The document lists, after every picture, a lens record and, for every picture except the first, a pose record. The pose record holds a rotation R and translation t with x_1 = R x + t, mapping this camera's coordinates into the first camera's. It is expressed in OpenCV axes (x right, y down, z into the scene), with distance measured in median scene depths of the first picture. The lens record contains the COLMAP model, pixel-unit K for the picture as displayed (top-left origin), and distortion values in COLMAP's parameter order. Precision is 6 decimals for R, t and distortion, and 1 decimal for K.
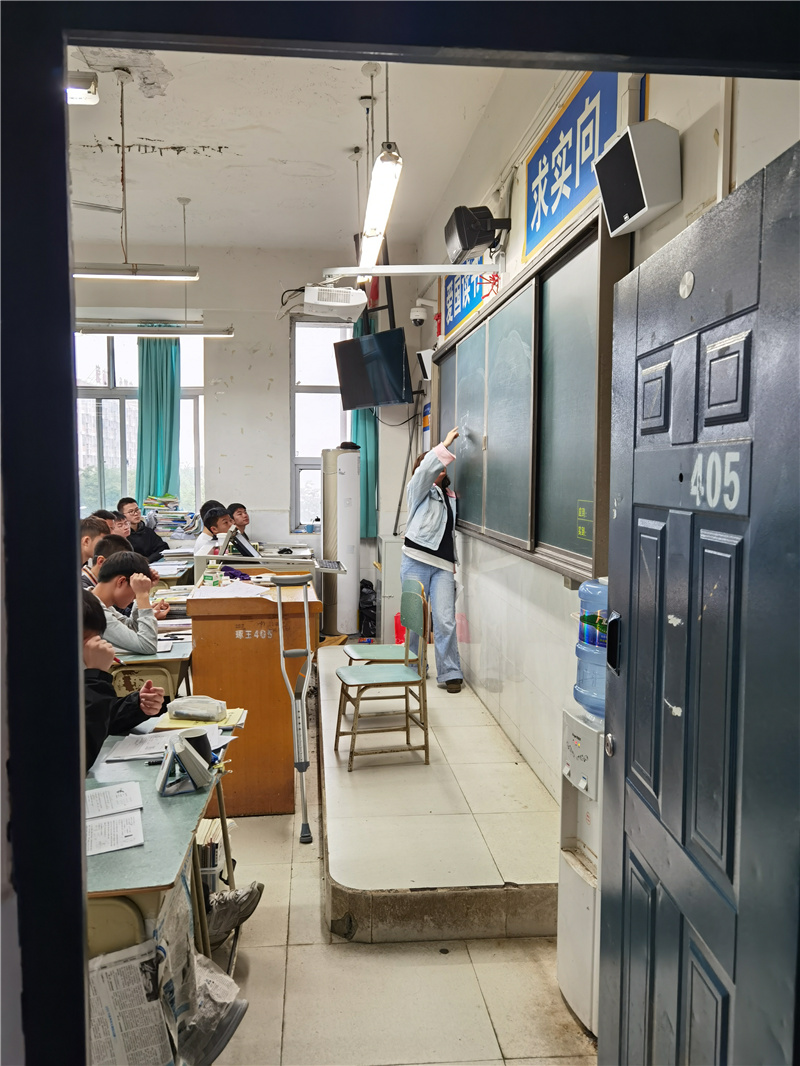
lens RADIAL K [[829.3, 0, 400.0], [0, 829.3, 533.0], [0, 0, 1]] dist [0.051151, 0.006401]
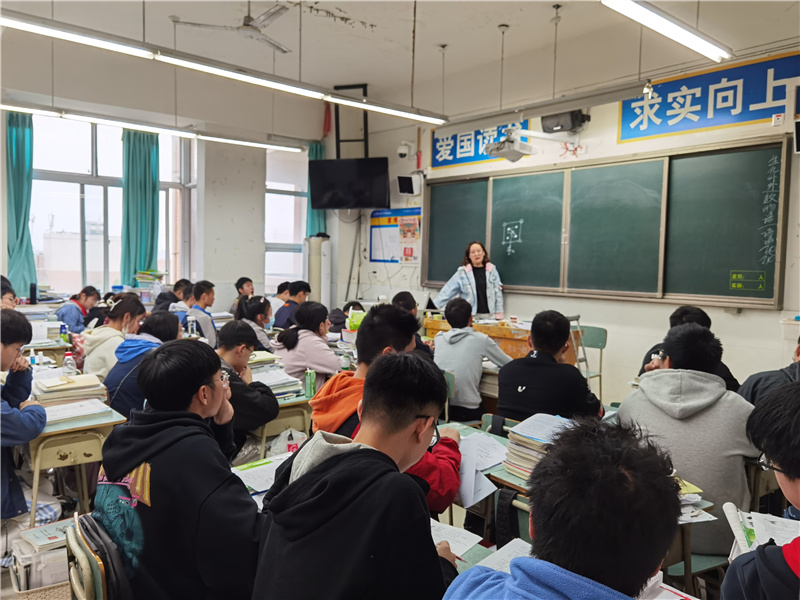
lens RADIAL K [[622.4, 0, 407.9], [0, 622.4, 299.7], [0, 0, 1]] dist [0.051151, 0.006401]
pose [[0.820876, -0.022387, 0.570667, -0.517911], [0.025720, 0.999667, 0.002221, 0.003076], [-0.570527, 0.012854, 0.821178, 0.064920]]
